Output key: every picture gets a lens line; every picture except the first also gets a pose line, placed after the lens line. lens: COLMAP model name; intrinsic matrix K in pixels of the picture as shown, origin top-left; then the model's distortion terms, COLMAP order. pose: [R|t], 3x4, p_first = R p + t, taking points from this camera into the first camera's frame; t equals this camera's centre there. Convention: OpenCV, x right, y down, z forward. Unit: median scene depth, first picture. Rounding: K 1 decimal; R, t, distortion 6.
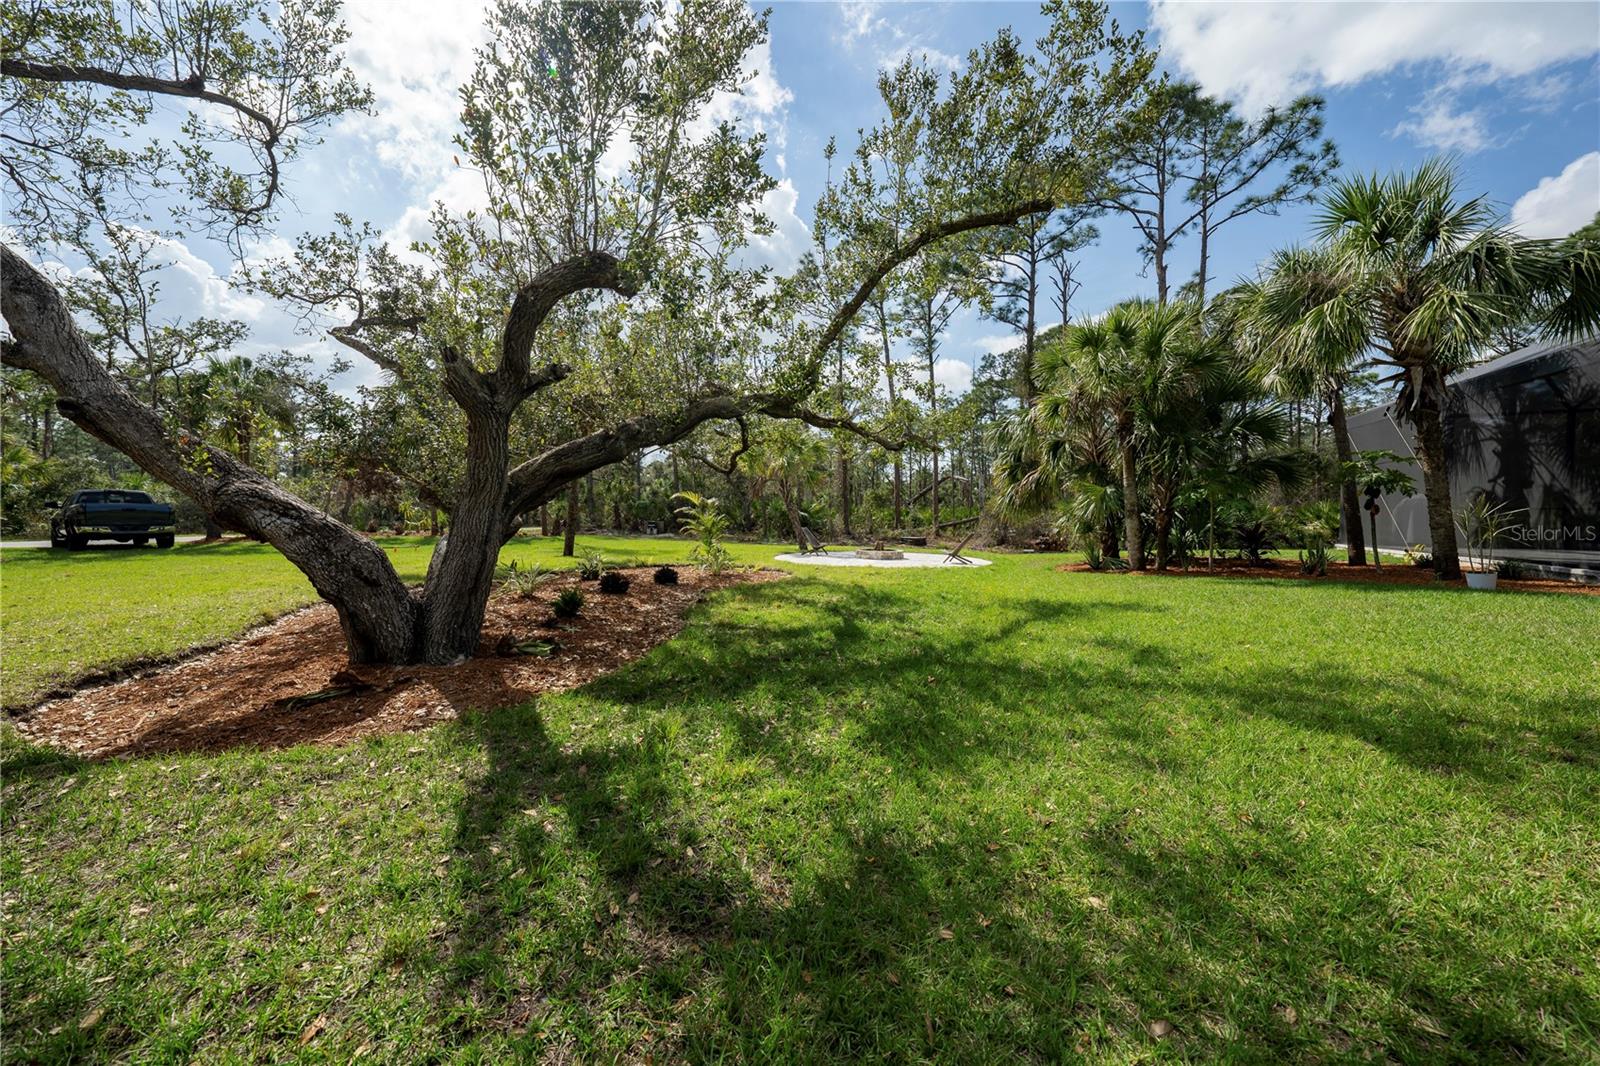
lens RADIAL K [[554.1, 0, 800.7], [0, 554.1, 523.3], [0, 0, 1]] dist [-0.017304, 0.000369]
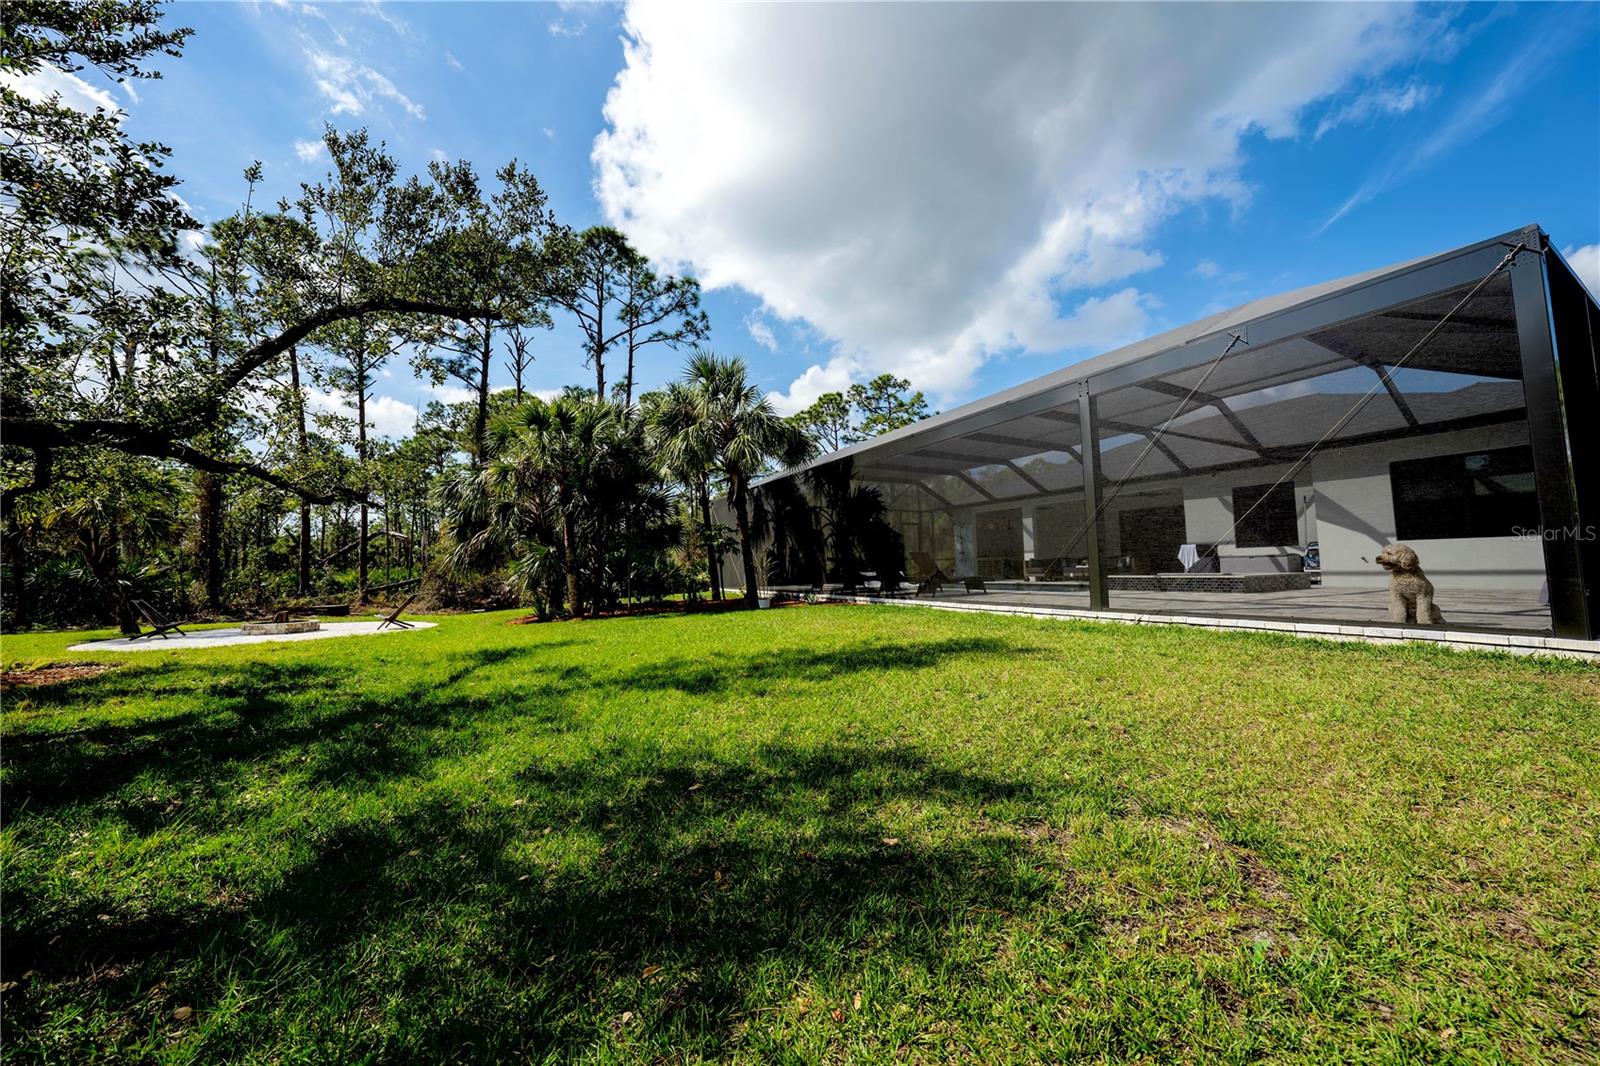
lens RADIAL K [[554.1, 0, 800.7], [0, 554.1, 523.3], [0, 0, 1]] dist [-0.017304, 0.000369]
pose [[0.608001, 0.043798, 0.792728, -0.041018], [0.041251, 0.995386, -0.086632, 0.006407], [-0.792864, 0.085373, 0.603389, -0.105578]]
